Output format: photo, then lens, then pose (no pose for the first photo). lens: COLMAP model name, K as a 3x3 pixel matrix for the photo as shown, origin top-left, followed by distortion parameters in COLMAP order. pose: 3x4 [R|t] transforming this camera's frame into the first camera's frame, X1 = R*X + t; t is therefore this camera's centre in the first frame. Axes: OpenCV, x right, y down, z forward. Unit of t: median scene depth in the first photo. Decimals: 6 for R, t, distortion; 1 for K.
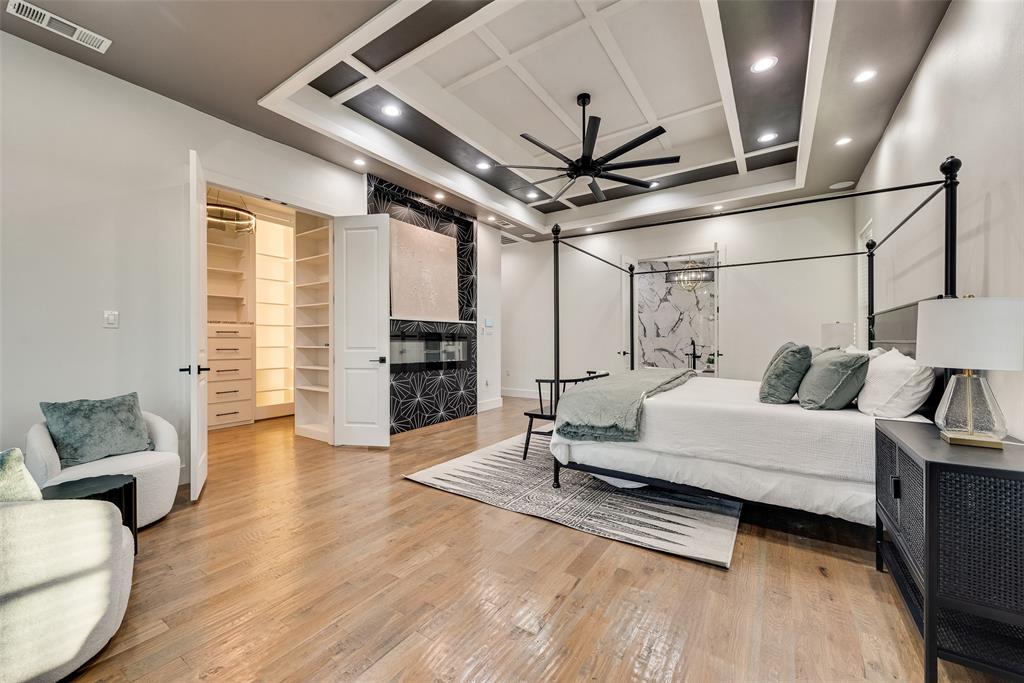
lens RADIAL K [[404.5, 0, 509.3], [0, 404.5, 346.1], [0, 0, 1]] dist [-0.001630, -0.000018]
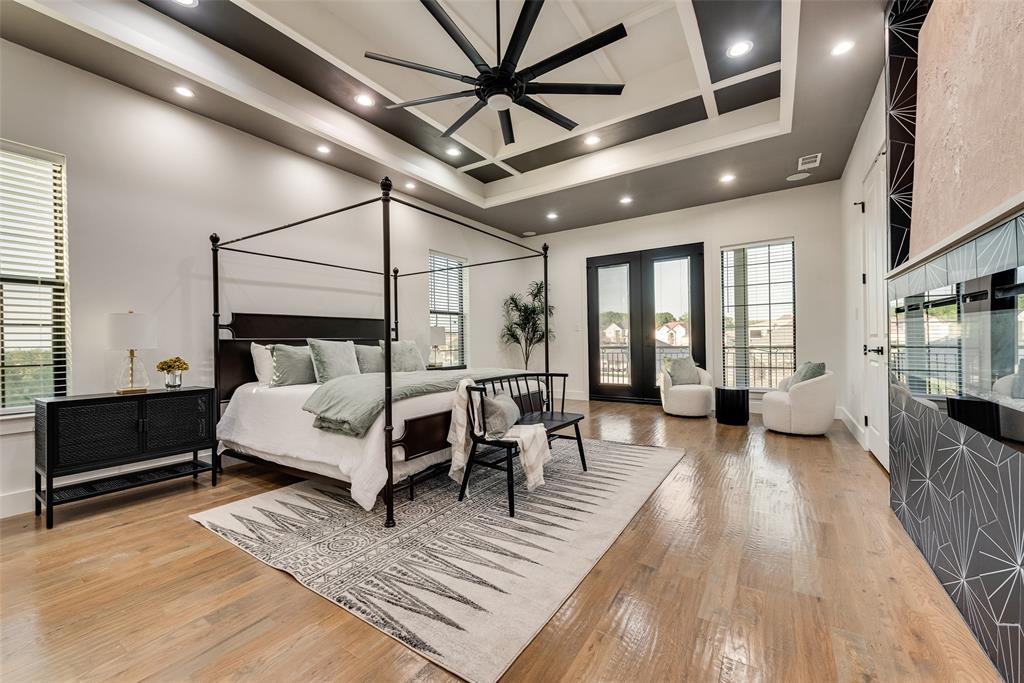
lens RADIAL K [[404.5, 0, 515.2], [0, 404.5, 338.0], [0, 0, 1]] dist [-0.001630, -0.000018]
pose [[0.998897, -0.021879, 0.041555, 0.133997], [0.022157, 0.999735, -0.006239, -0.002386], [-0.041408, 0.007152, 0.999117, 0.203916]]
